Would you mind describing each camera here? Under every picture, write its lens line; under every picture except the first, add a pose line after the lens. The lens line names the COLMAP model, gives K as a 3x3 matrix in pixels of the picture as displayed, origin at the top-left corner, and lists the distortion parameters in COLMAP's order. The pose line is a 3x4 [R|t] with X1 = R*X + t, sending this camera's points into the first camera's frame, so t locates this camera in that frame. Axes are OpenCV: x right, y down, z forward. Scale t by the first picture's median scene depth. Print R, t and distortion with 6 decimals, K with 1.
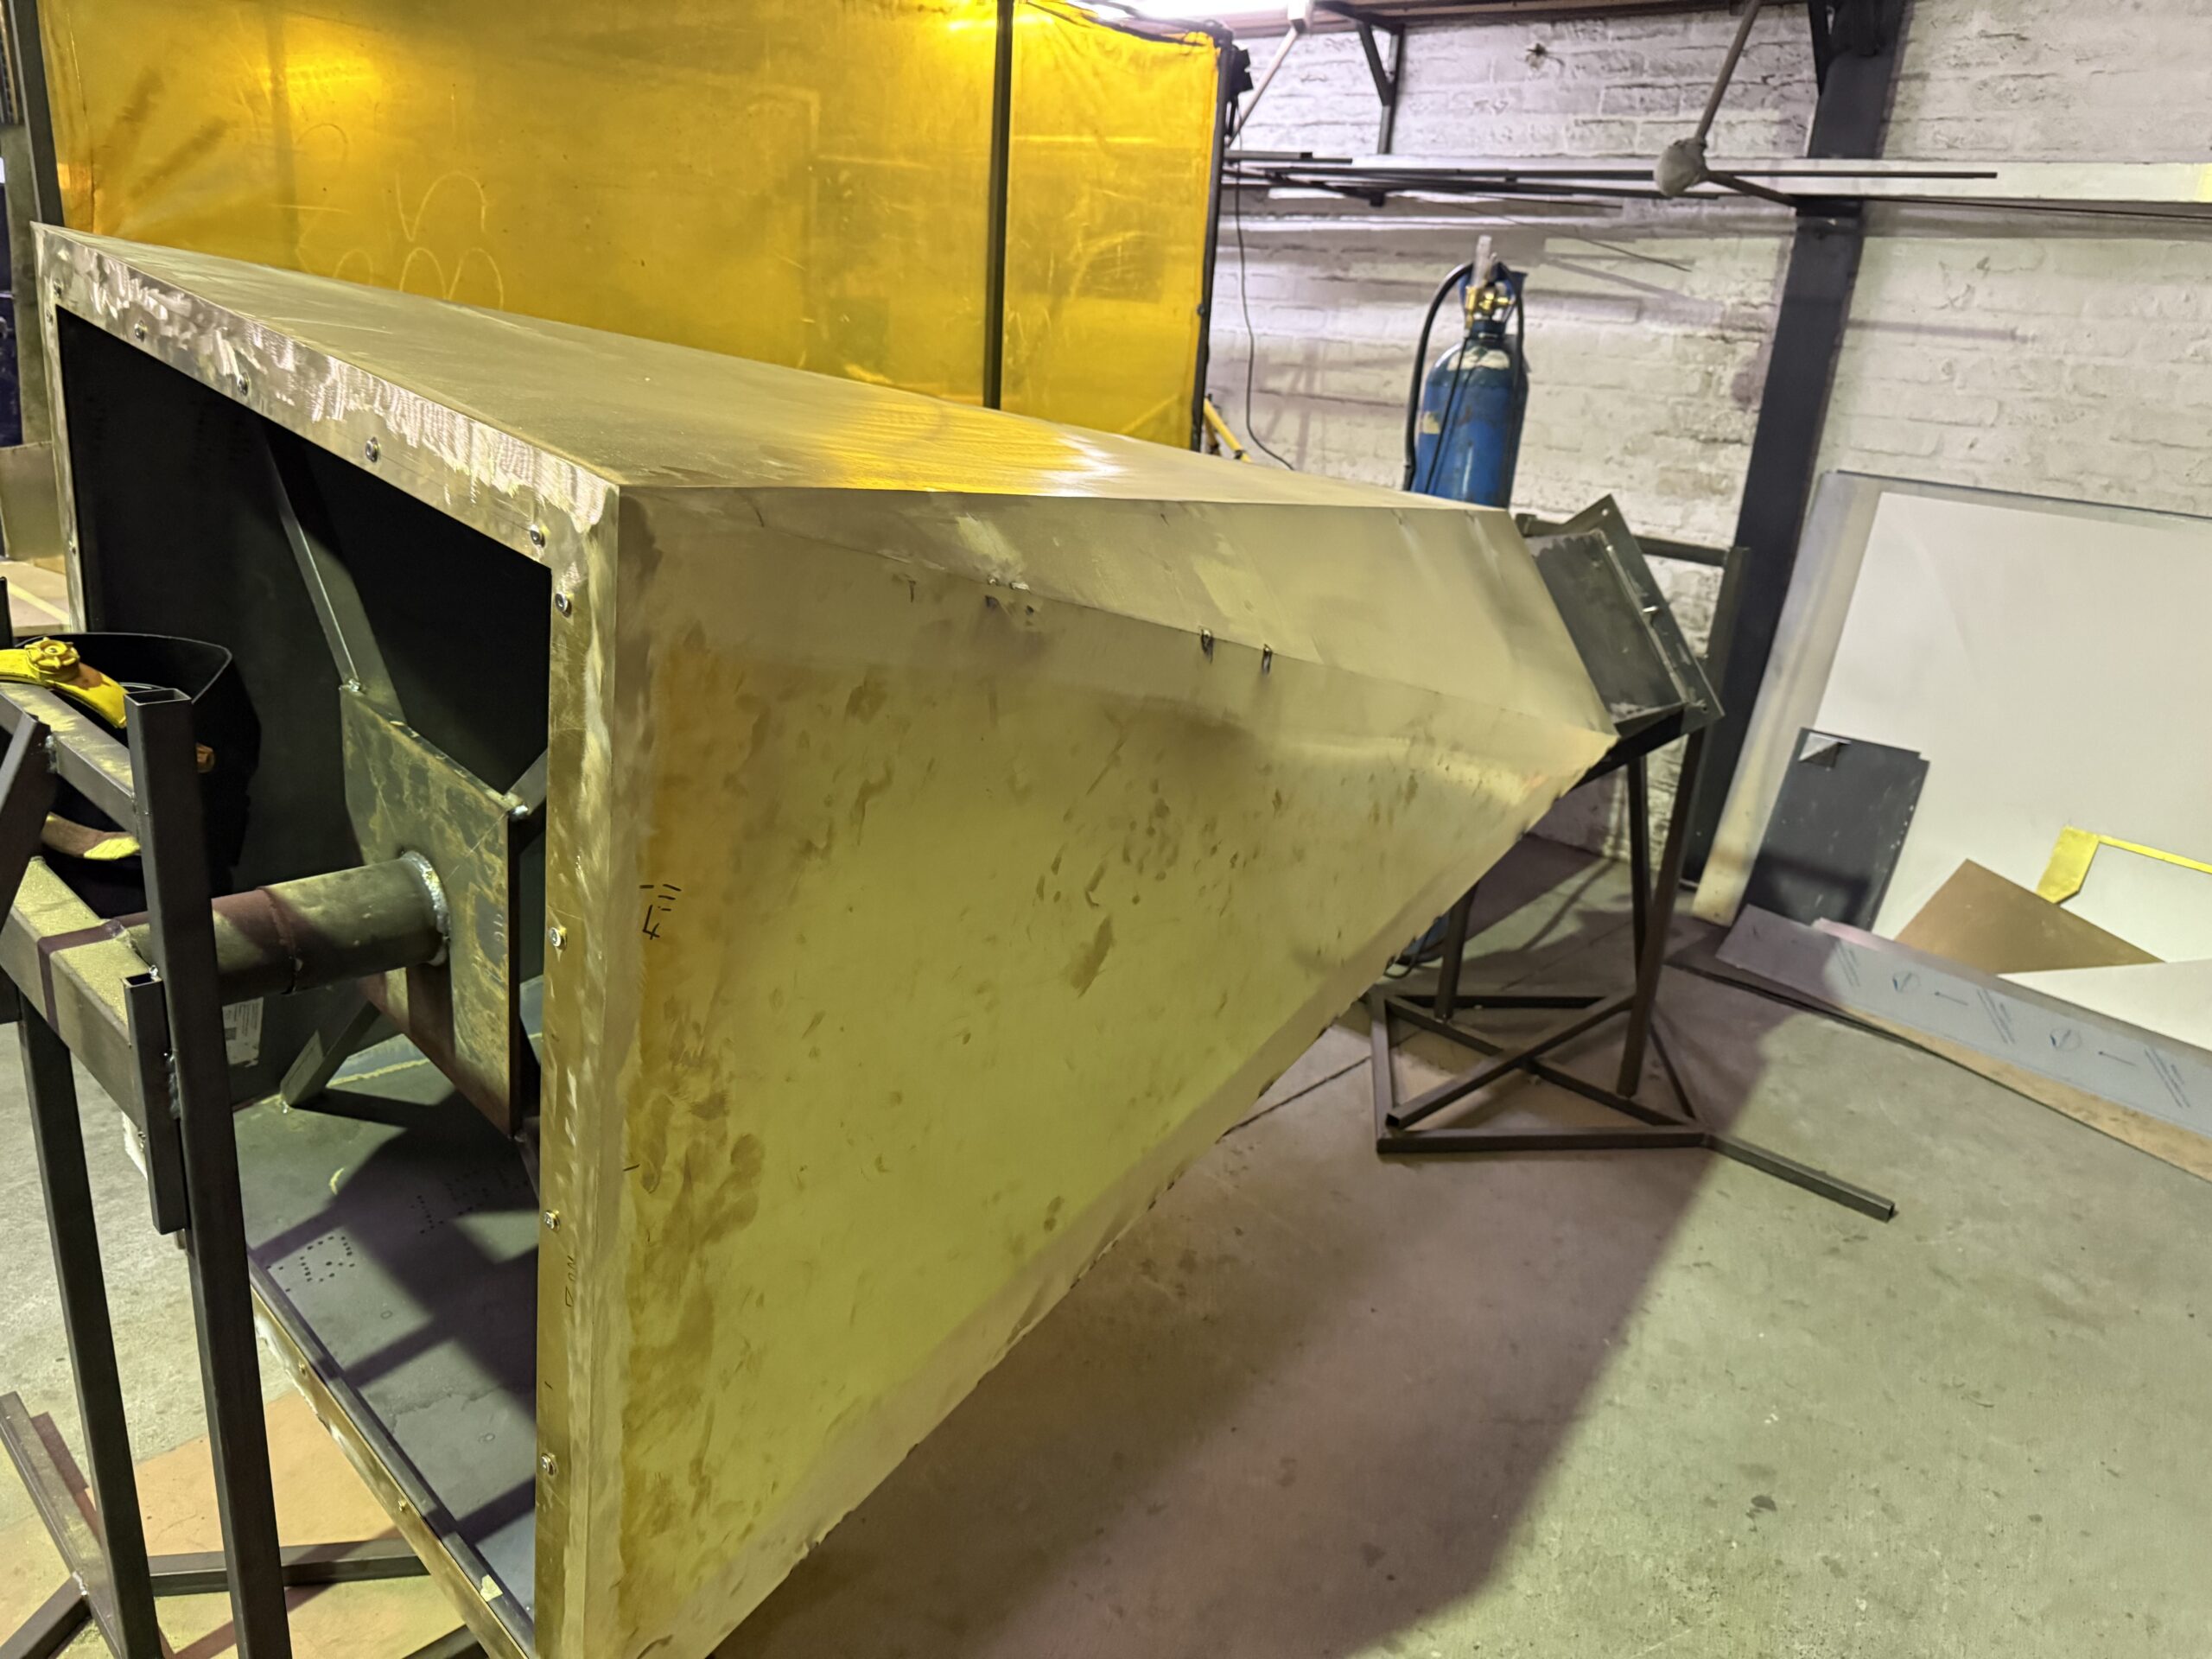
lens RADIAL K [[1556.6, 0, 1109.9], [0, 1556.6, 823.0], [0, 0, 1]] dist [-0.004859, -0.012107]
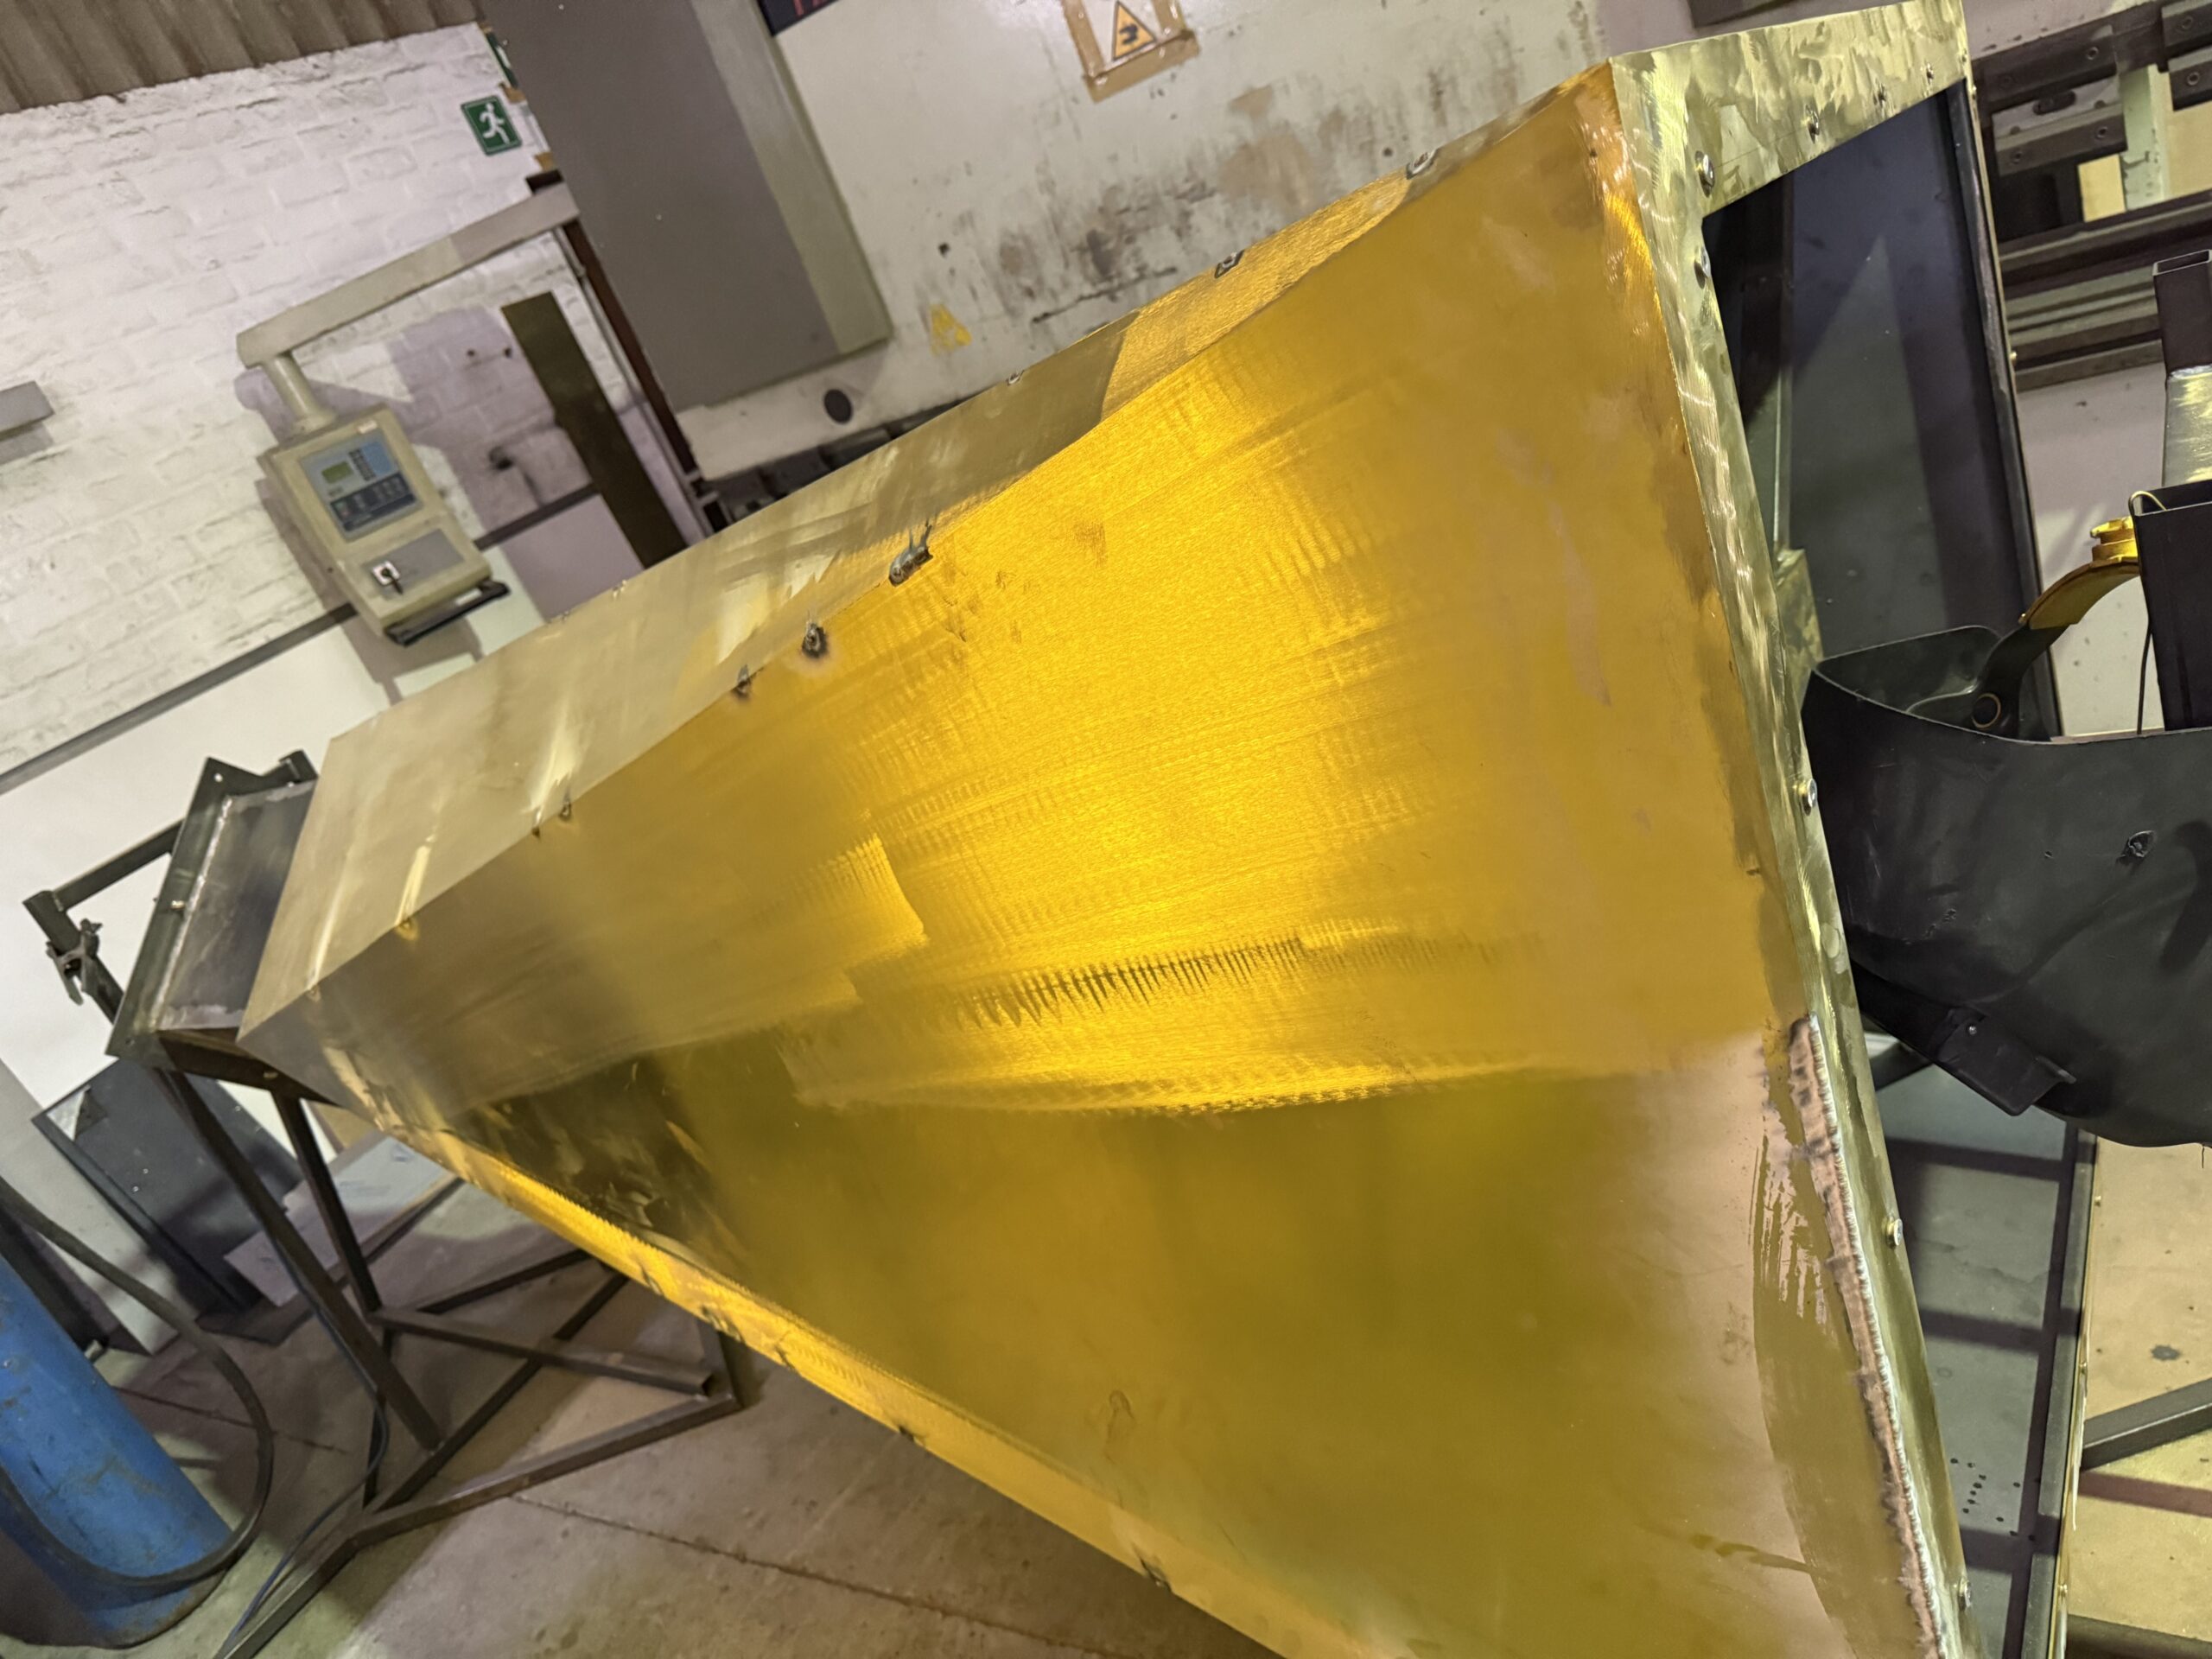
lens RADIAL K [[1556.6, 0, 1113.2], [0, 1556.6, 833.6], [0, 0, 1]] dist [-0.004859, -0.012107]
pose [[-0.211475, -0.389652, 0.896354, -0.357620], [0.615192, 0.659571, 0.431862, -0.165738], [-0.759485, 0.642758, 0.100228, 0.394436]]
